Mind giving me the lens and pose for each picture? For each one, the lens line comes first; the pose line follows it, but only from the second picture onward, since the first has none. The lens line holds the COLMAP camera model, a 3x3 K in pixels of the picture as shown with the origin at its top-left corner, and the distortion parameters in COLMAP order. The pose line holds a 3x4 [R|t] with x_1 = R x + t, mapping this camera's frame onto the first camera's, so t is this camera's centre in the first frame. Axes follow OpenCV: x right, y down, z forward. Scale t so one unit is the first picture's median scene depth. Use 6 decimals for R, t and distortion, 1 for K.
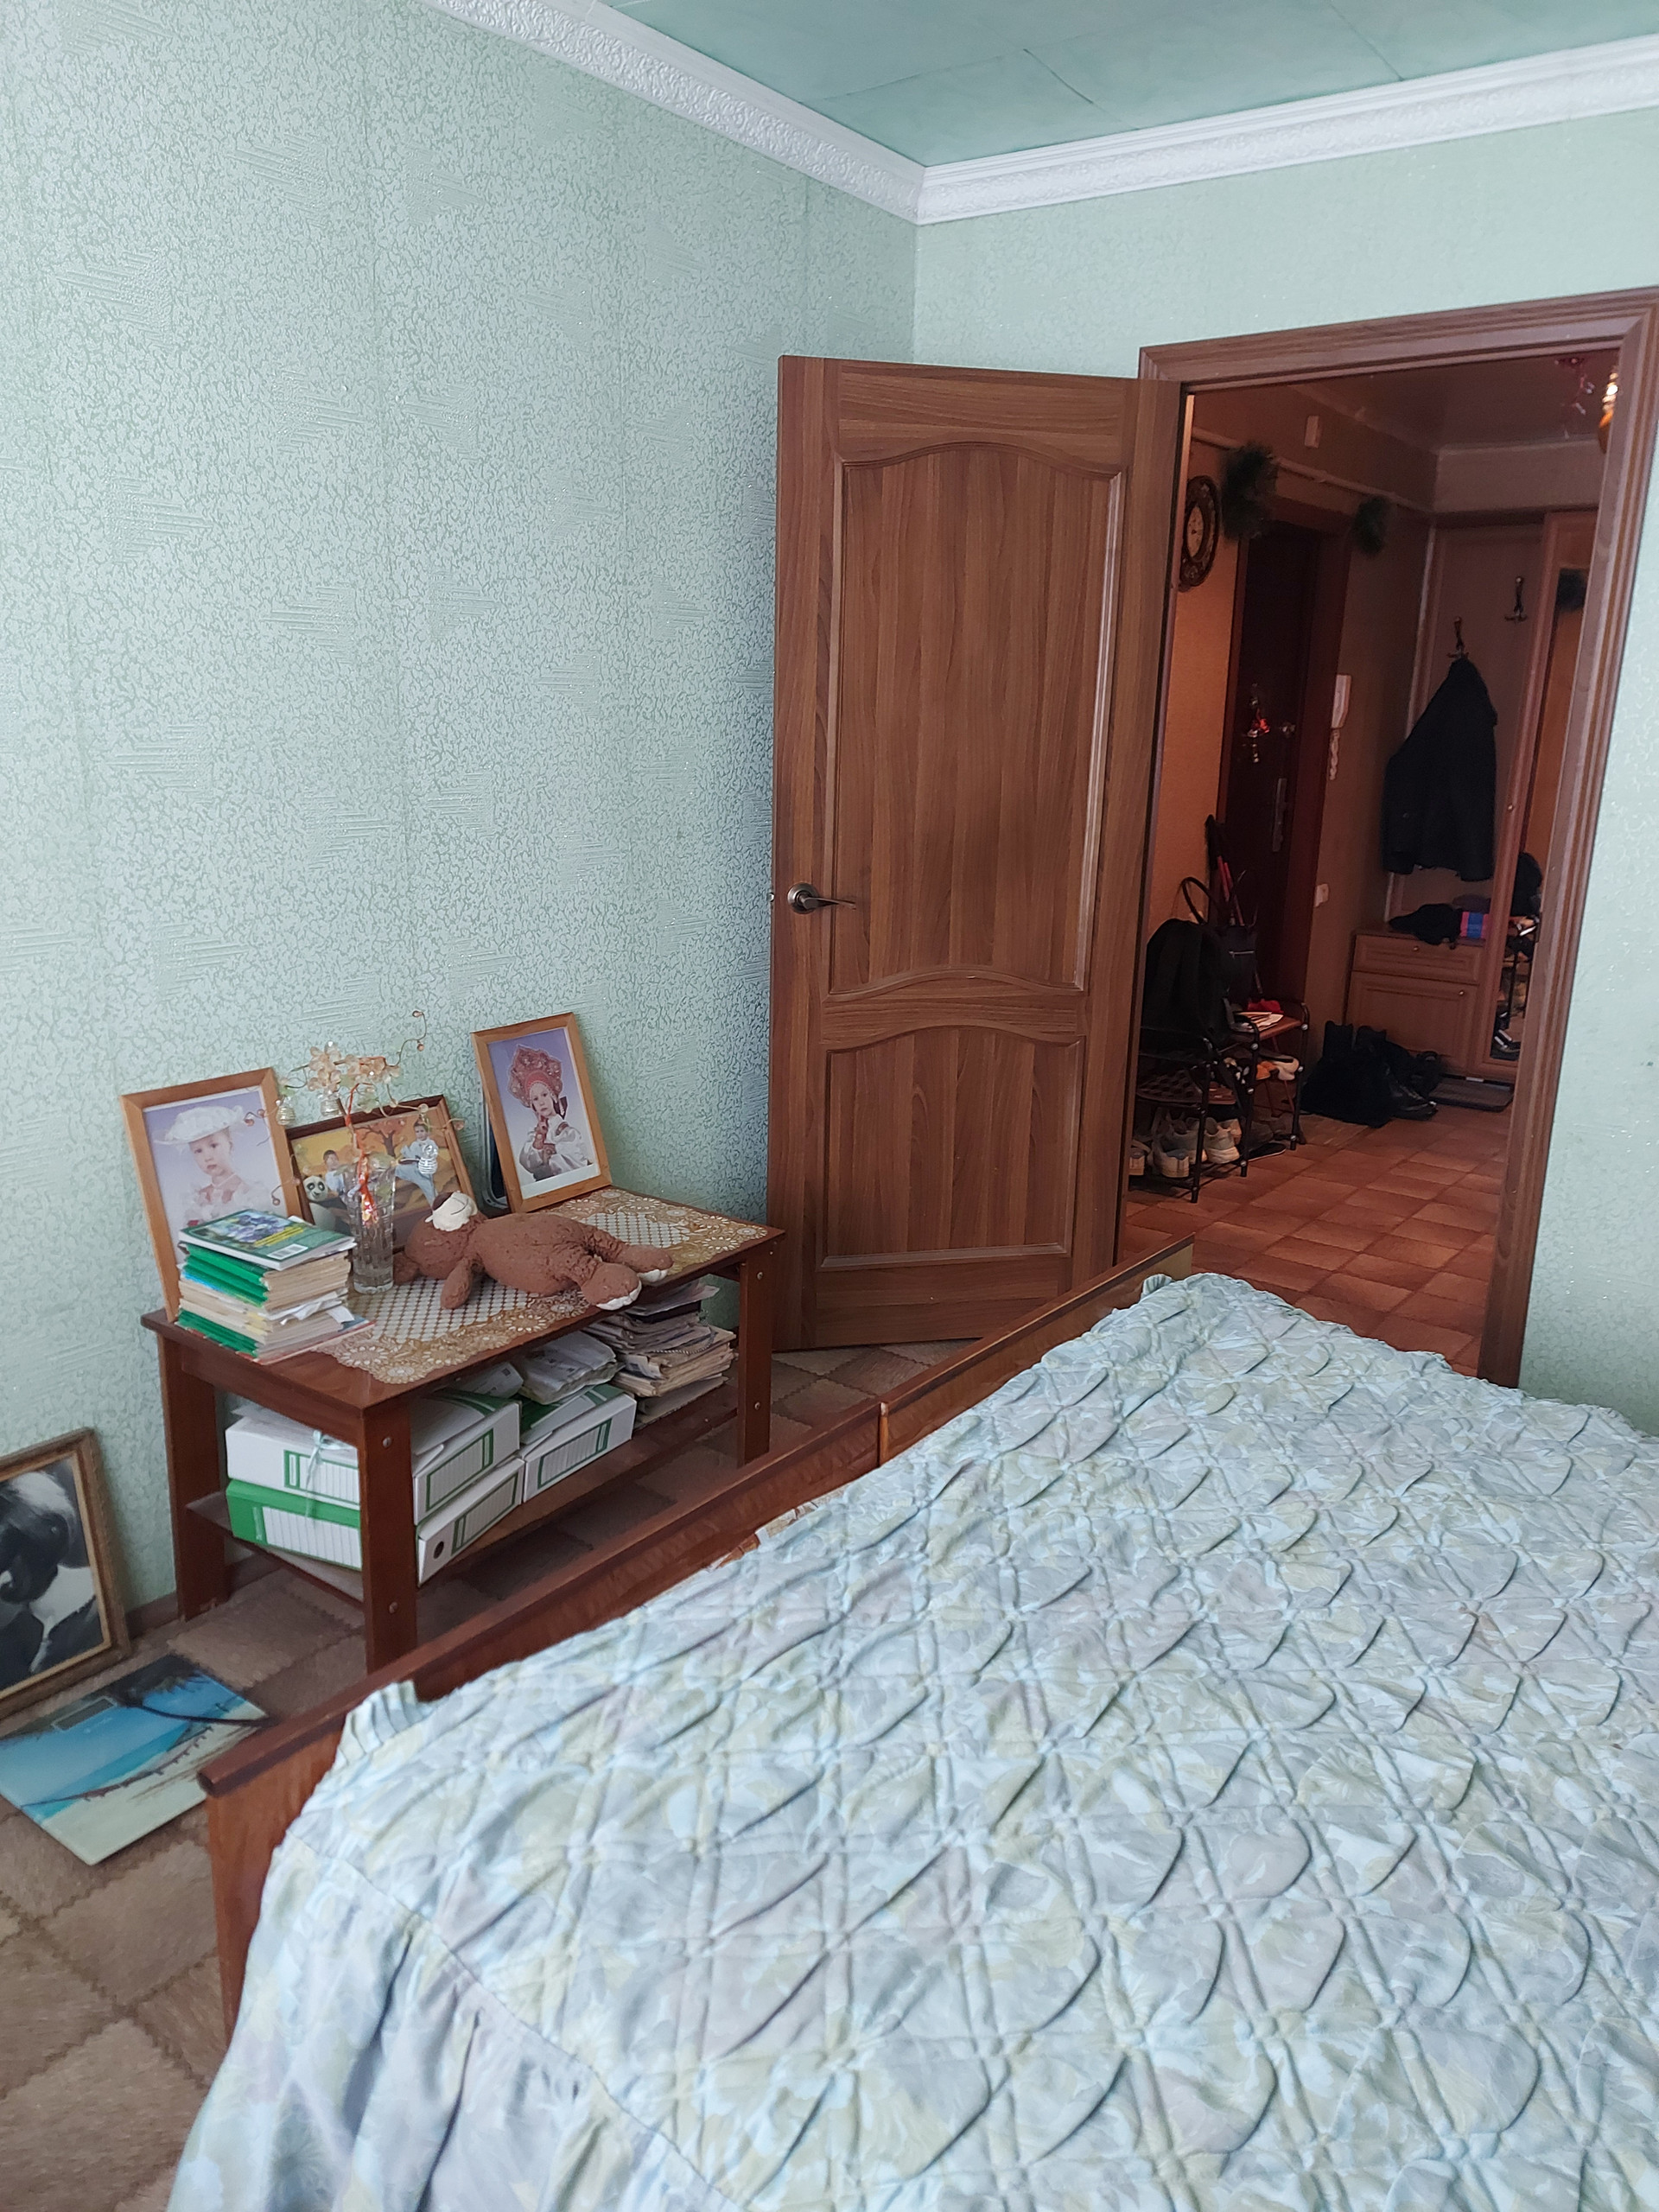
lens RADIAL K [[1574.9, 0, 807.4], [0, 1574.9, 1103.2], [0, 0, 1]] dist [0.104783, -0.095465]
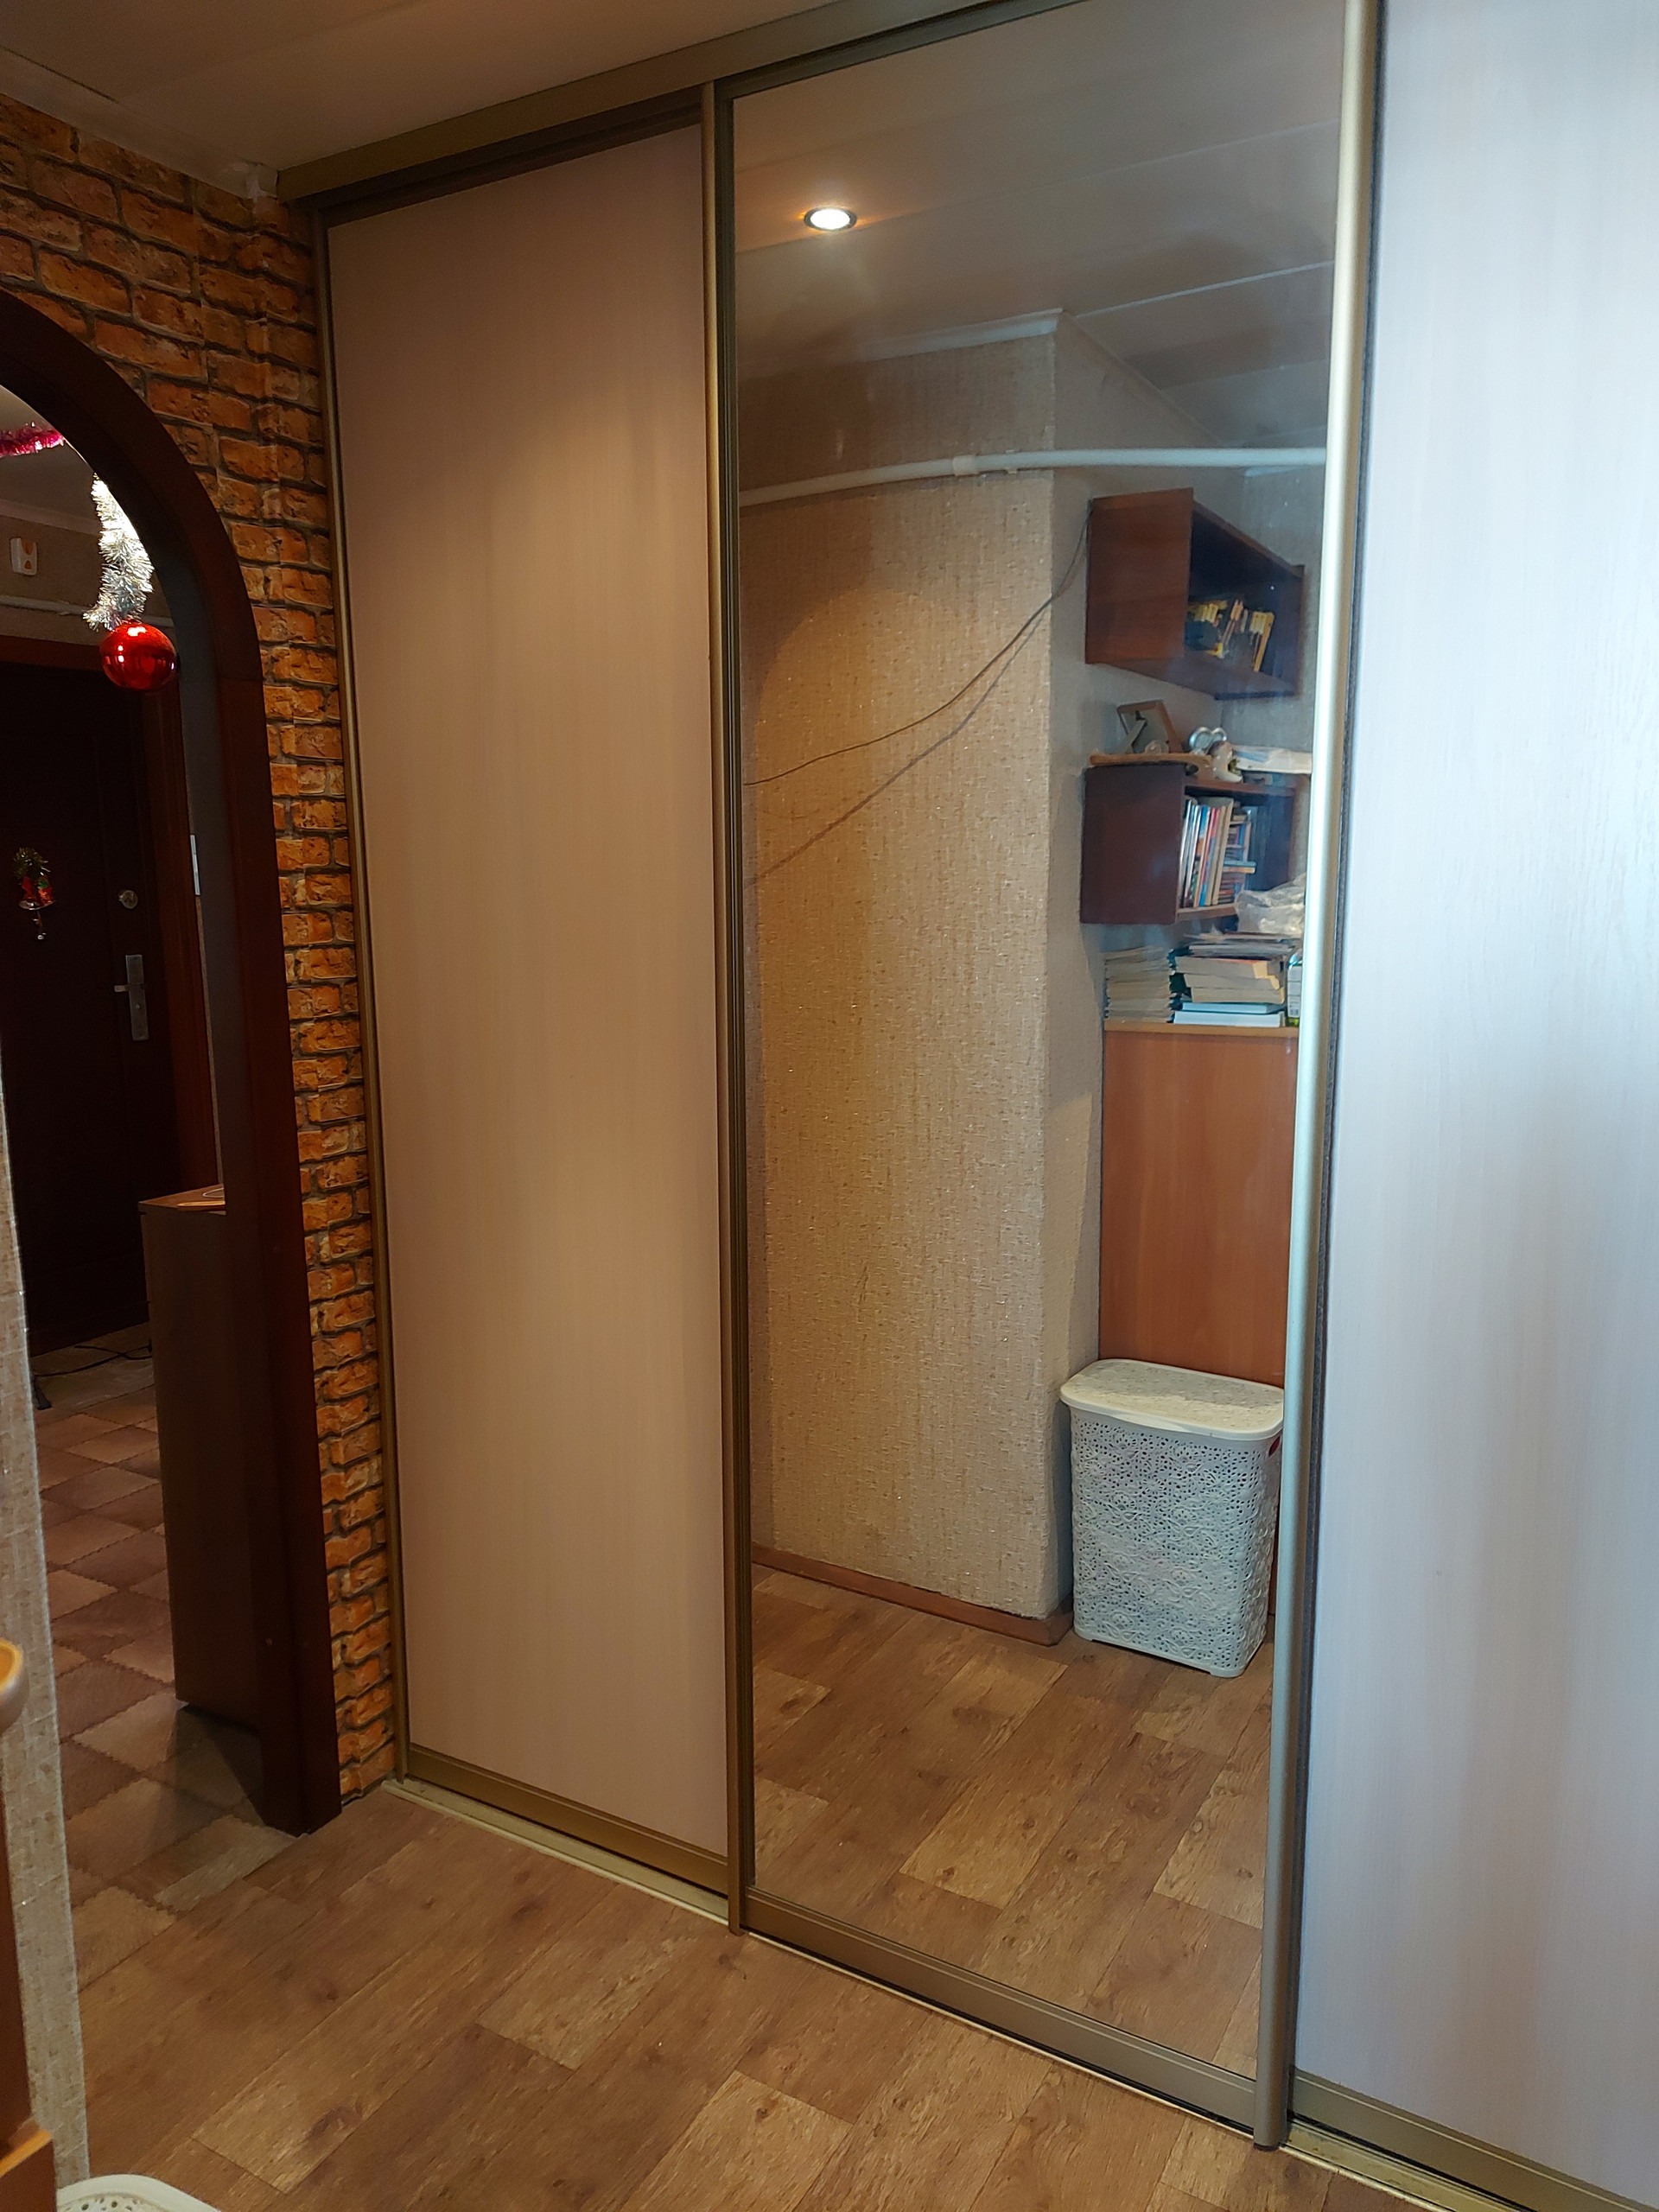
lens RADIAL K [[1574.9, 0, 807.4], [0, 1574.9, 1103.2], [0, 0, 1]] dist [0.104783, -0.095465]
pose [[0.993228, -0.051432, 0.104179, 0.613130], [0.060457, 0.994510, -0.085409, -0.033852], [-0.099214, 0.091129, 0.990885, 0.142752]]
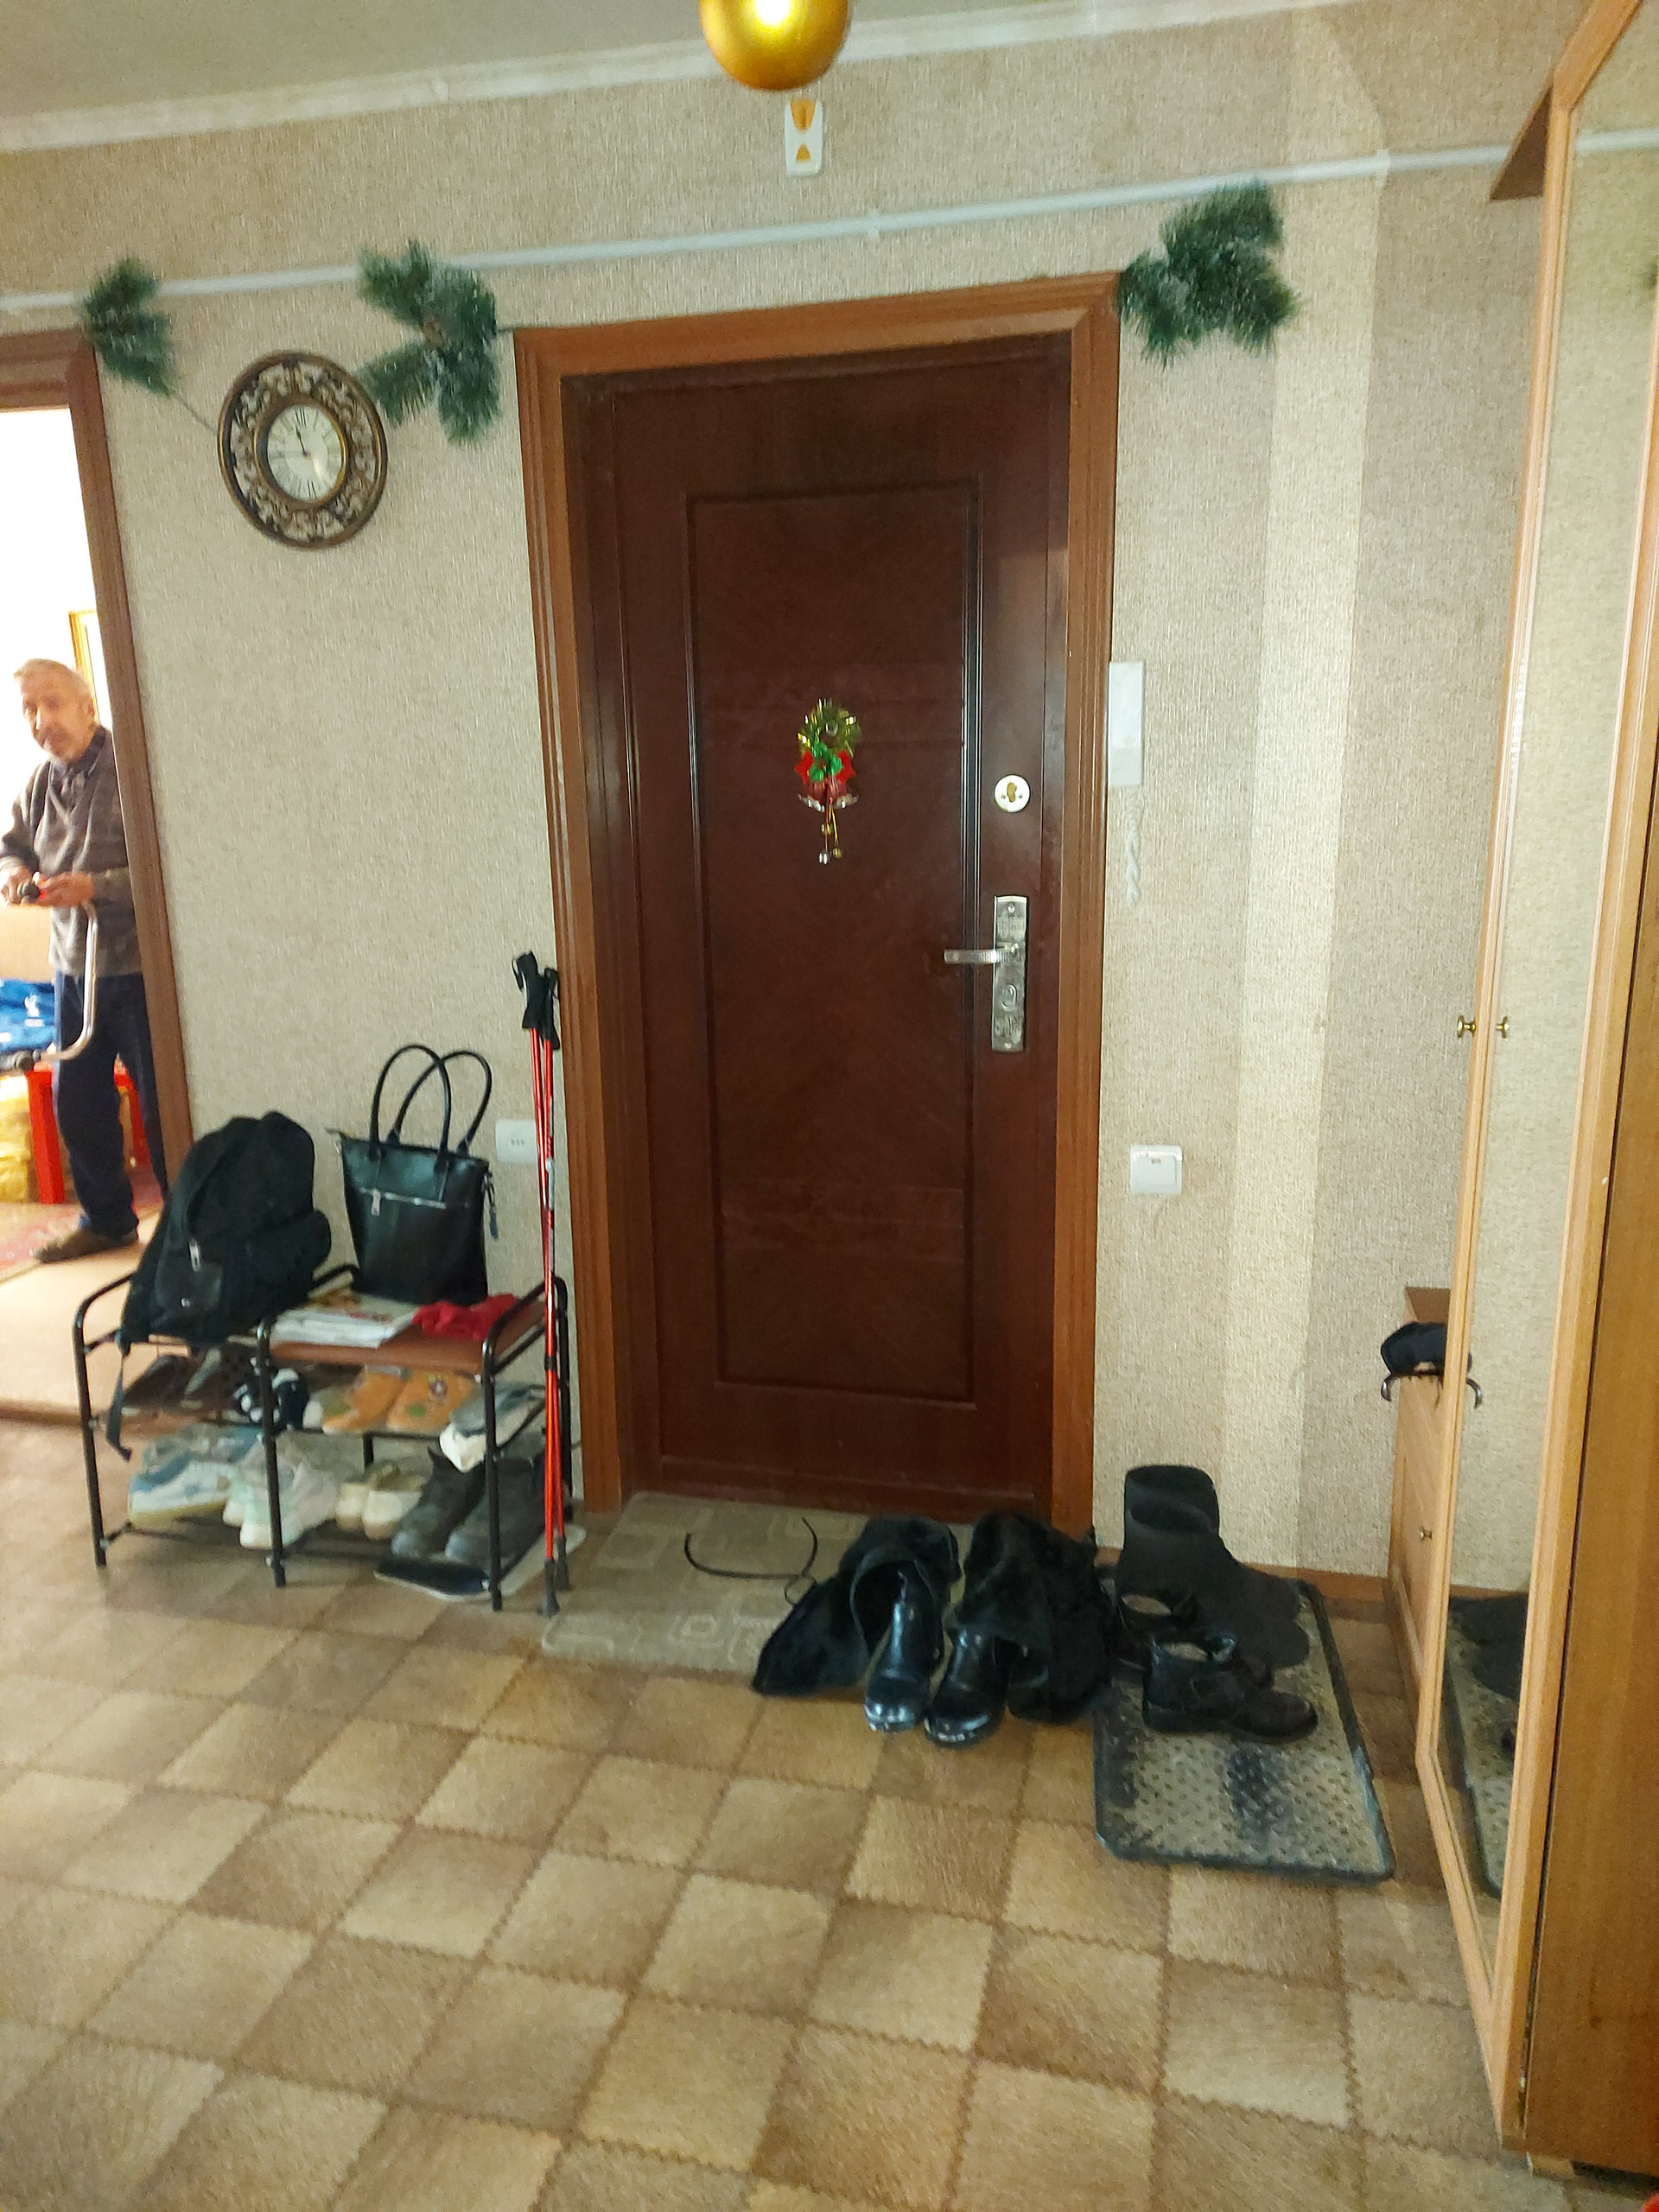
lens RADIAL K [[1574.9, 0, 807.4], [0, 1574.9, 1103.2], [0, 0, 1]] dist [0.104783, -0.095465]
pose [[0.392381, 0.181080, -0.901802, 0.762347], [-0.194170, 0.974642, 0.111221, -0.201932], [0.899074, 0.131462, 0.417592, 0.836760]]
